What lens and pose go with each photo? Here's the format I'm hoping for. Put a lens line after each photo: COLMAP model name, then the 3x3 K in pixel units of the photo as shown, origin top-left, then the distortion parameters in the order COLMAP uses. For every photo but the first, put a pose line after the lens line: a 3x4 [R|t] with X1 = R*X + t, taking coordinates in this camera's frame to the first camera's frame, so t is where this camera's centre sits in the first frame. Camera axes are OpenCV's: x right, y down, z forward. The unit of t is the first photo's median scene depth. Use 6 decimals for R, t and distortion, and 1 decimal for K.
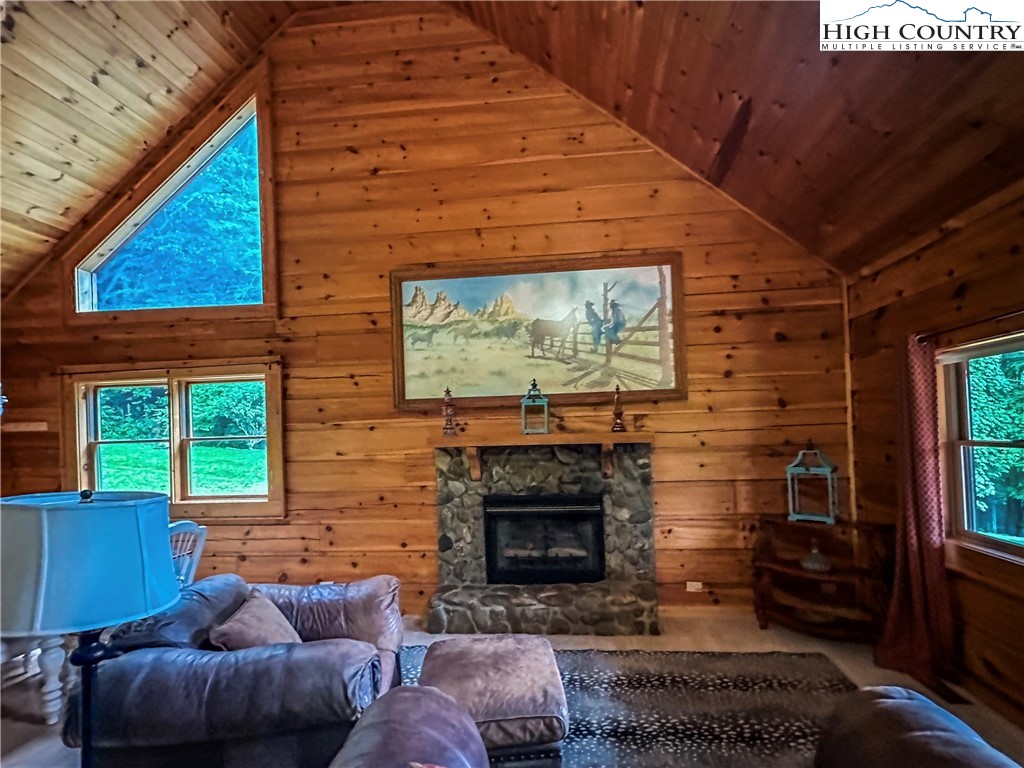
lens RADIAL K [[523.1, 0, 513.8], [0, 523.1, 421.4], [0, 0, 1]] dist [-0.001860, 0.000376]
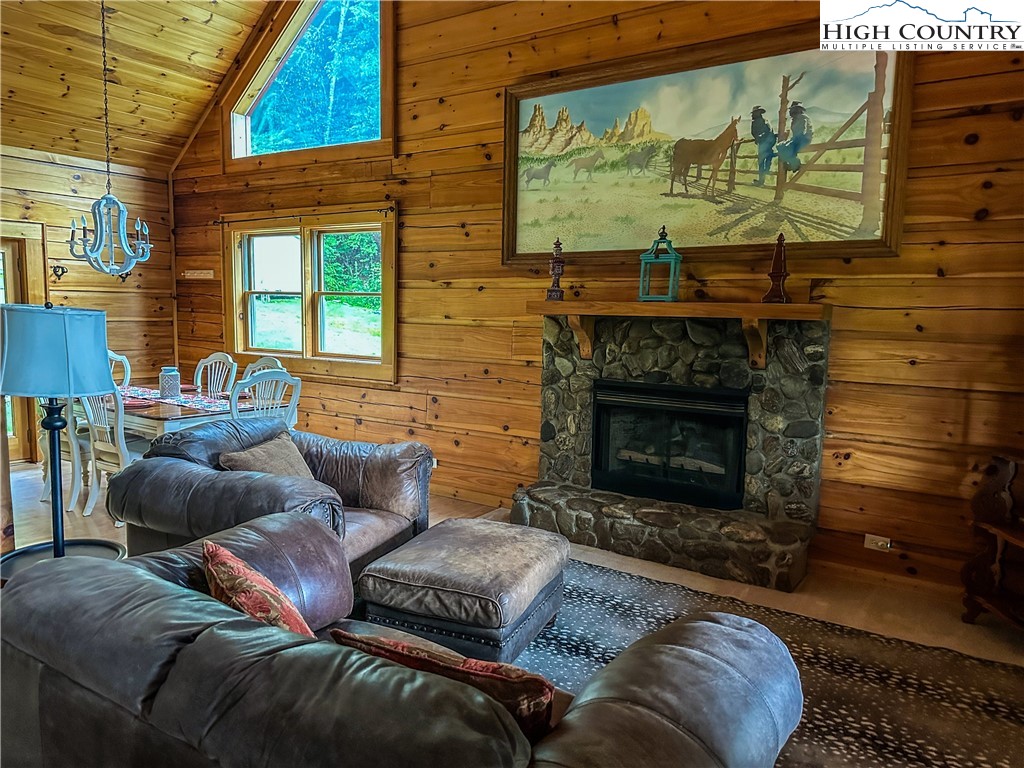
lens RADIAL K [[740.4, 0, 513.2], [0, 740.4, 402.6], [0, 0, 1]] dist [0.105765, -0.164666]
pose [[0.874591, 0.106799, -0.472952, 0.367867], [-0.040881, 0.988209, 0.147555, 0.016856], [0.483134, -0.109715, 0.868645, -0.036776]]
